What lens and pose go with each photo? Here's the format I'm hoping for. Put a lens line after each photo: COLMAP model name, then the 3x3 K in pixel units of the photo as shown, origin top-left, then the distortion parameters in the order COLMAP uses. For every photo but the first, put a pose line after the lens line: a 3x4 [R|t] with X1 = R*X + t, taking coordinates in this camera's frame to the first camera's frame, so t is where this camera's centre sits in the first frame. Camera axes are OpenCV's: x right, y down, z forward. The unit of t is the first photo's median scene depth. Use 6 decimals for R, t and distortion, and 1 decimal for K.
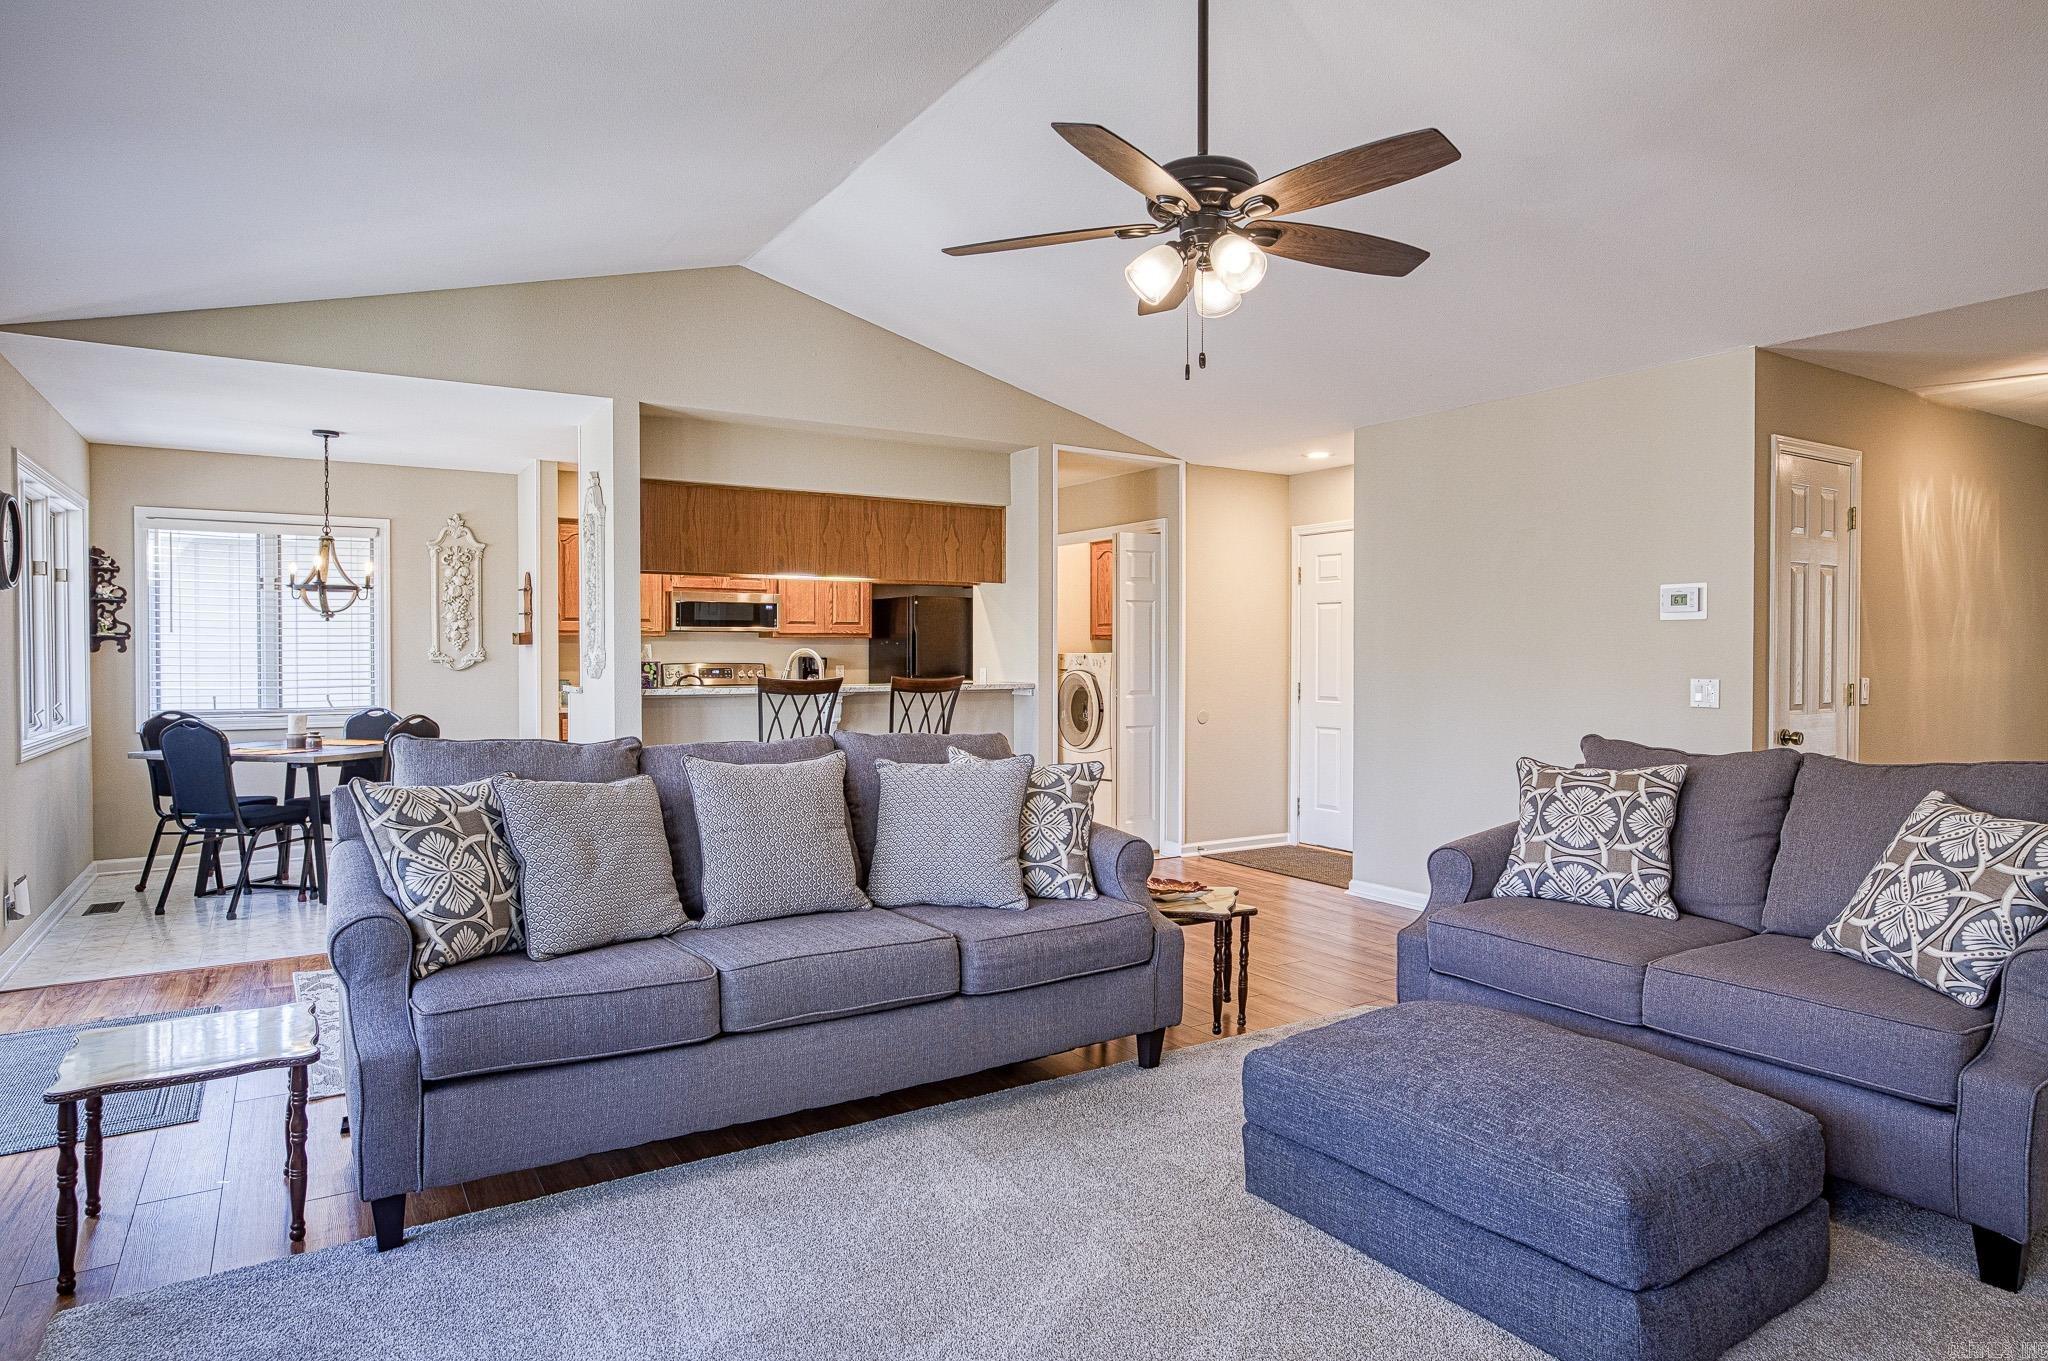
lens RADIAL K [[1187.9, 0, 1018.3], [0, 1187.9, 687.3], [0, 0, 1]] dist [-0.033615, 0.022370]
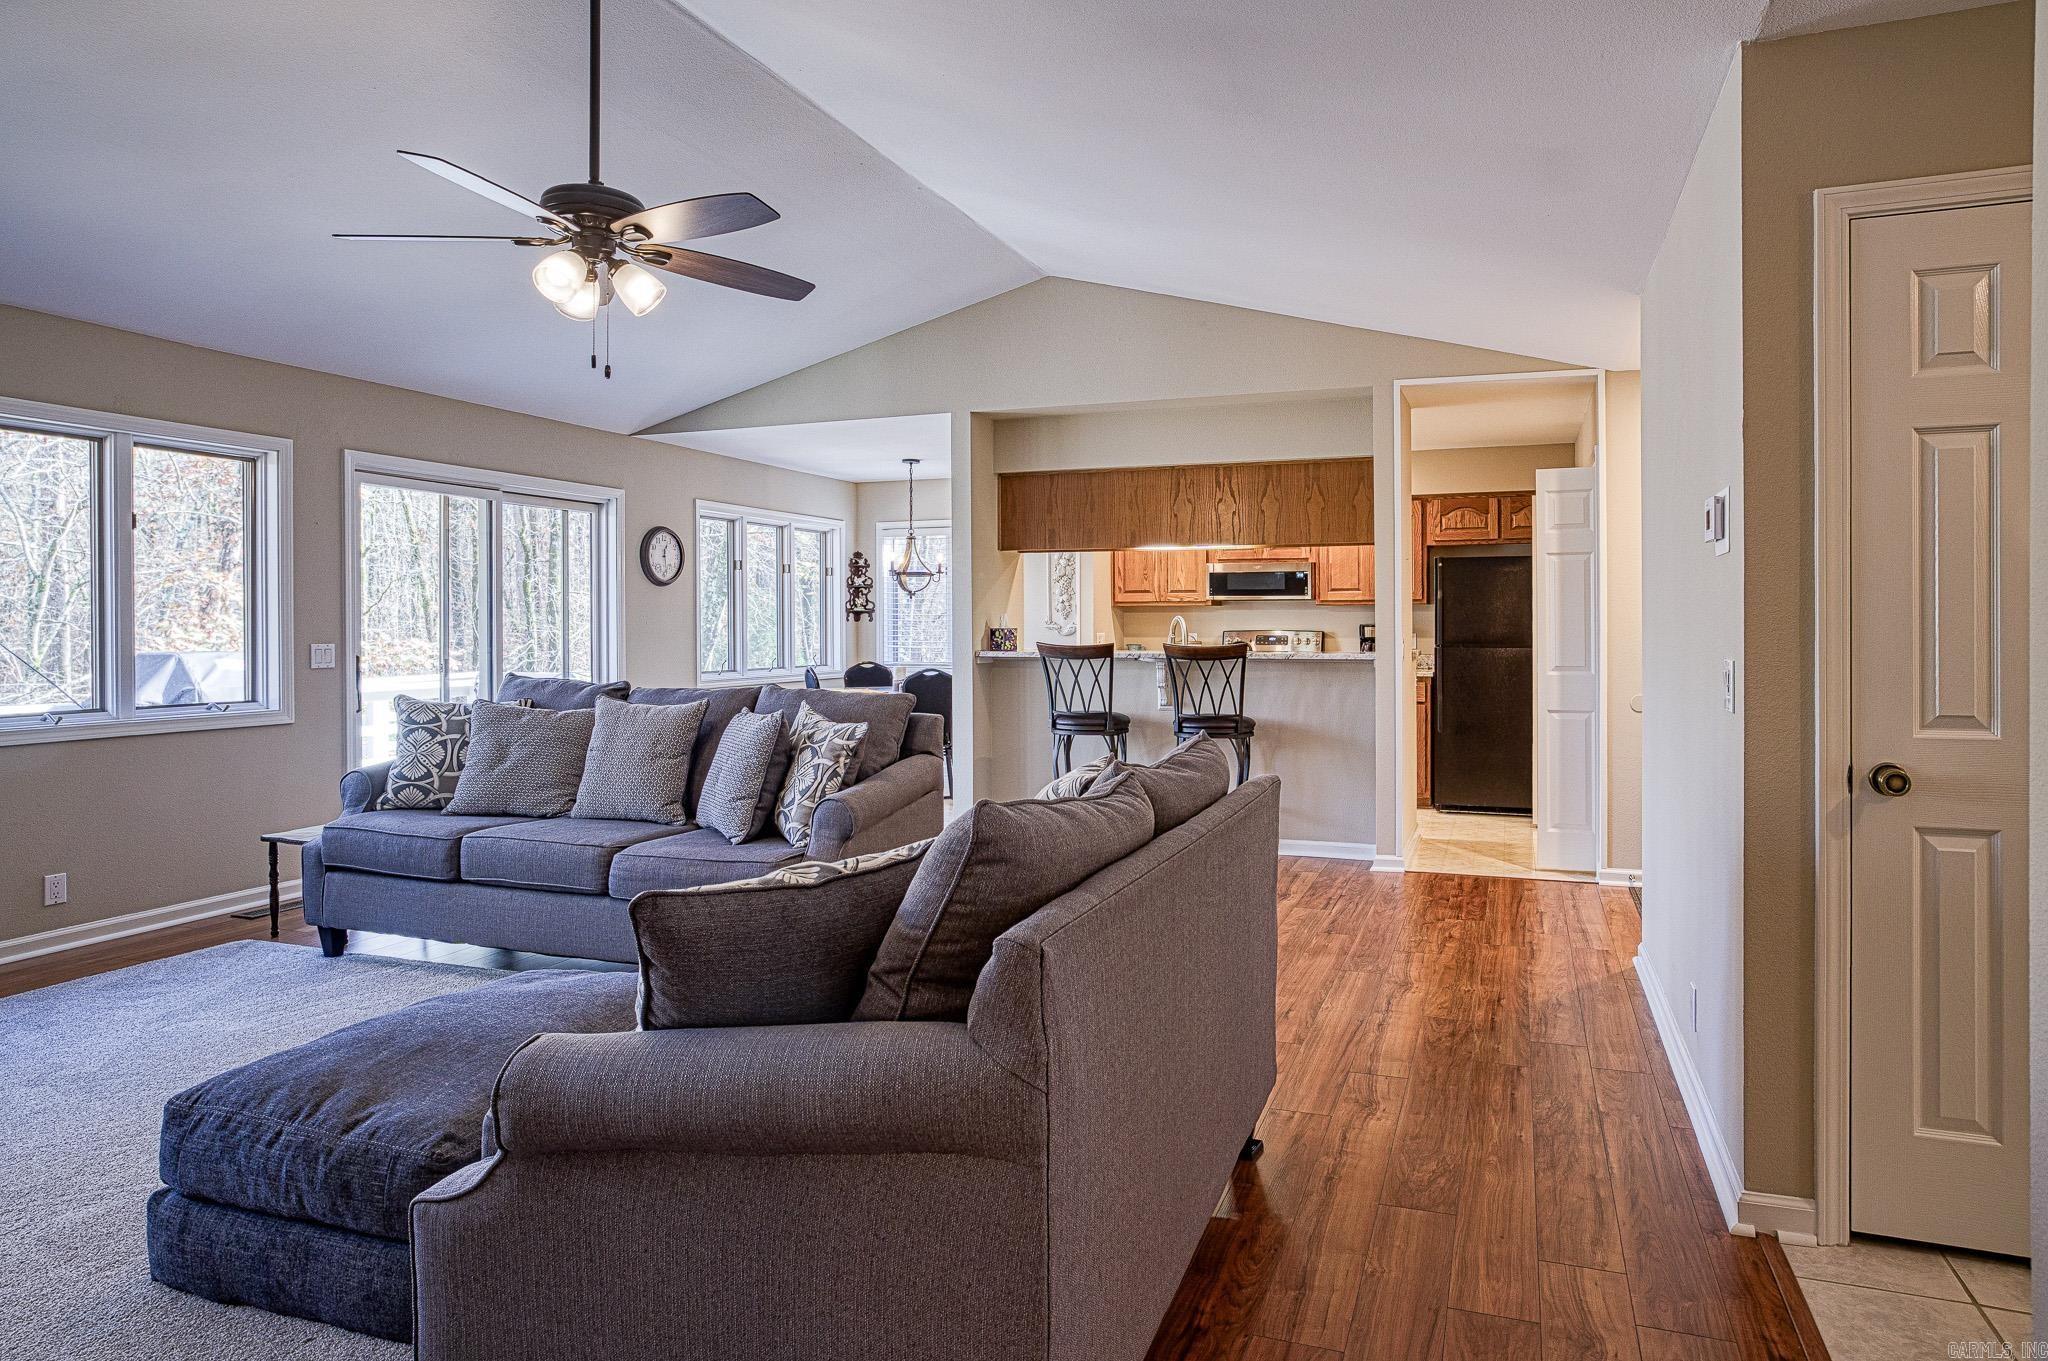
lens RADIAL K [[1187.9, 0, 1089.2], [0, 1187.9, 622.5], [0, 0, 1]] dist [-0.033615, 0.022370]
pose [[0.631724, -0.003408, -0.775186, 0.561180], [-0.018094, 0.999653, -0.019140, -0.005803], [0.774982, 0.026117, 0.631443, 0.276857]]
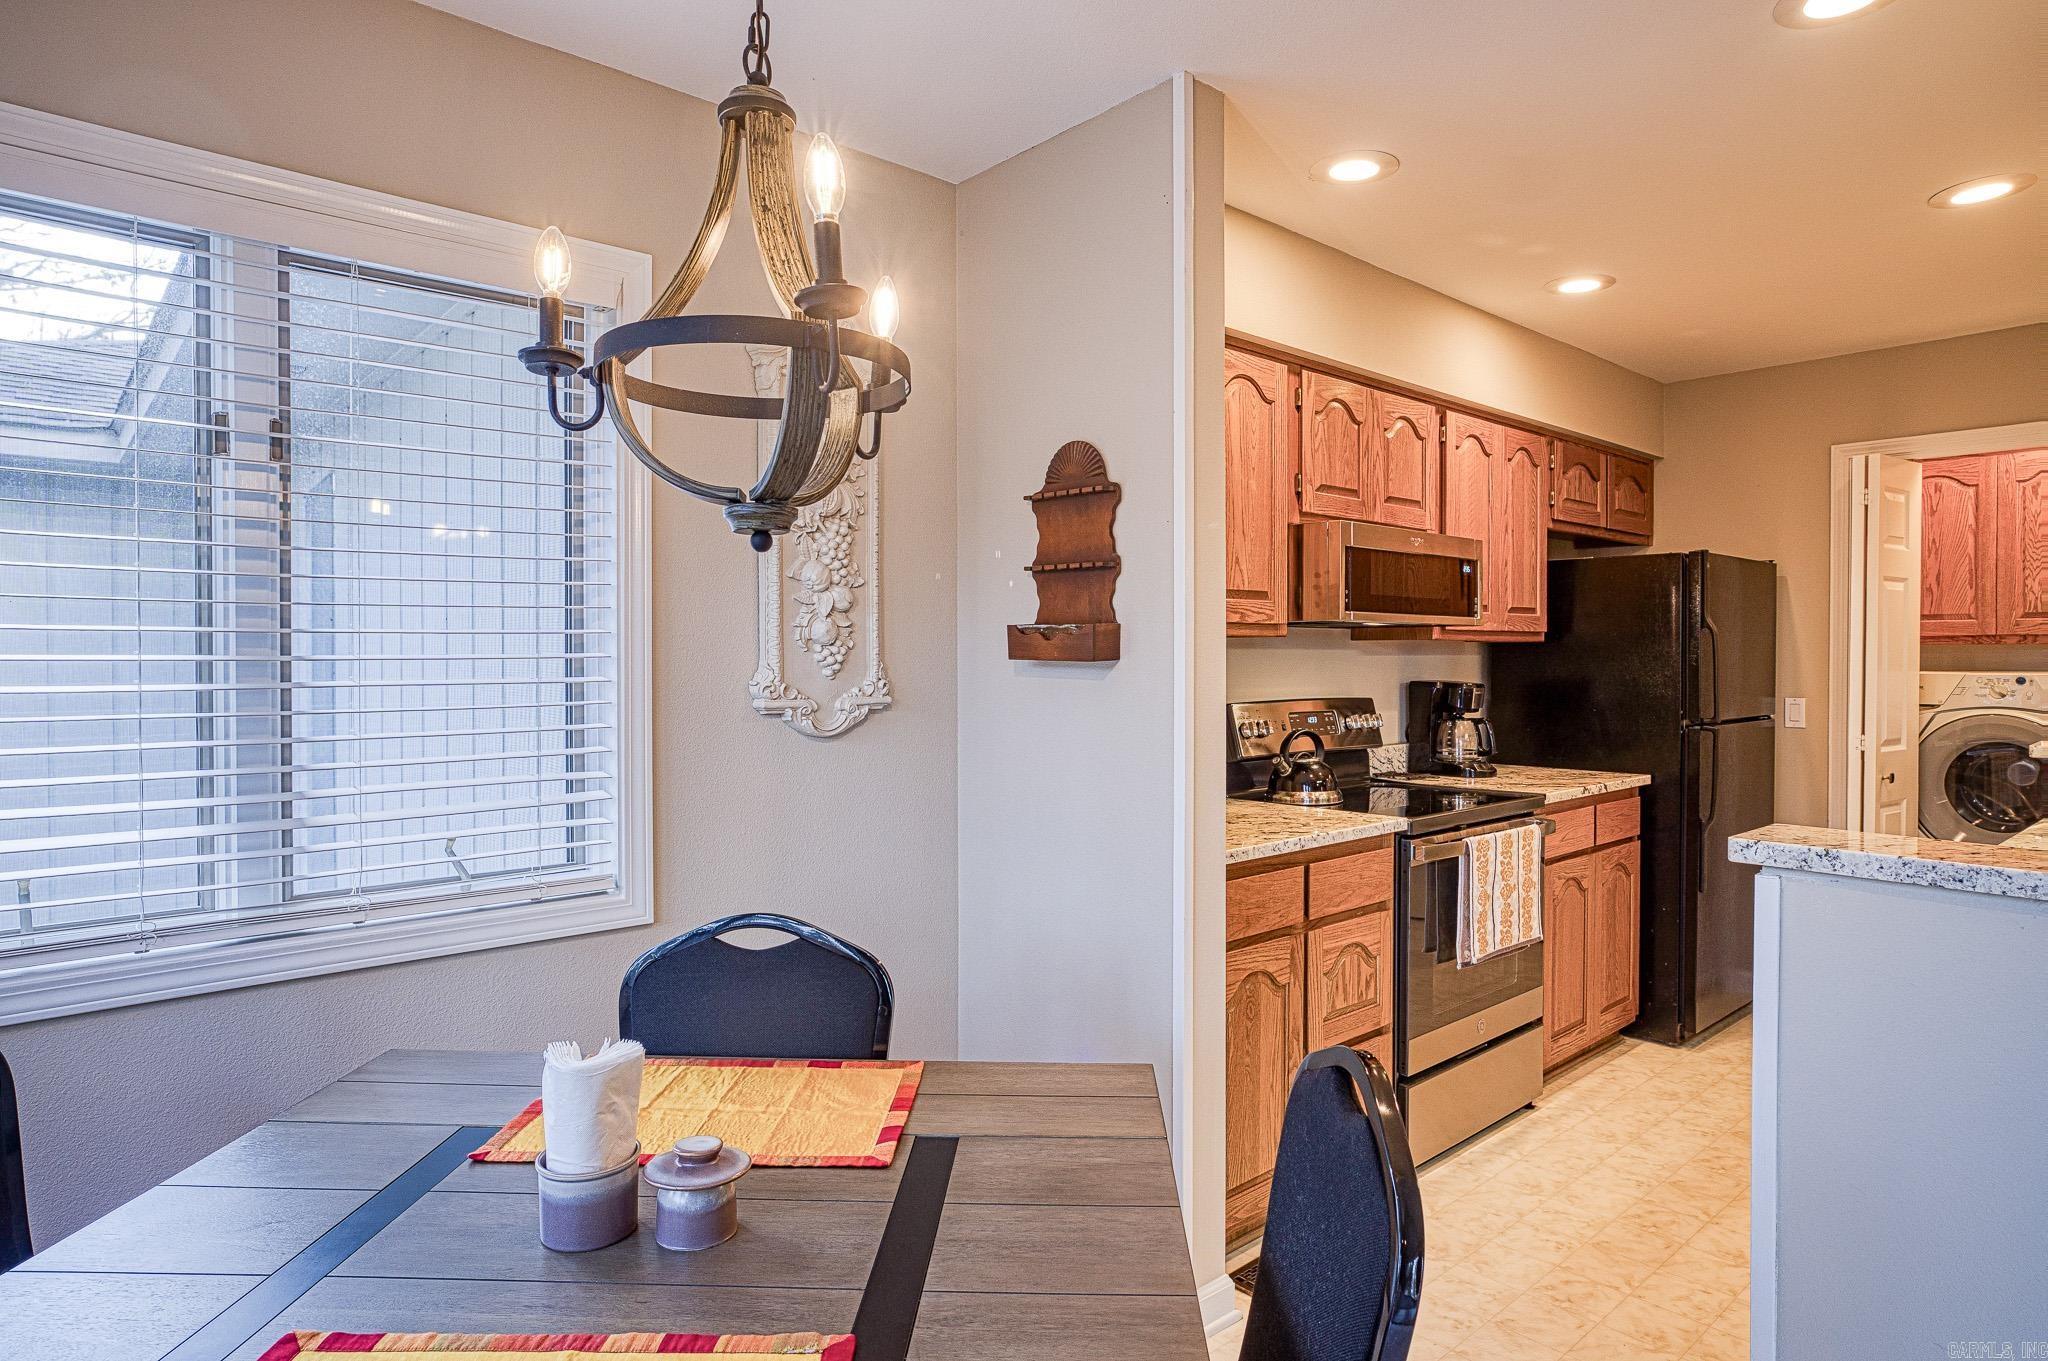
lens RADIAL K [[1187.9, 0, 1070.1], [0, 1187.9, 664.5], [0, 0, 1]] dist [-0.033615, 0.022370]
pose [[0.976757, -0.001084, 0.214346, -0.544579], [0.004687, 0.999856, -0.016299, -0.033058], [-0.214297, 0.016925, 0.976622, 0.746585]]
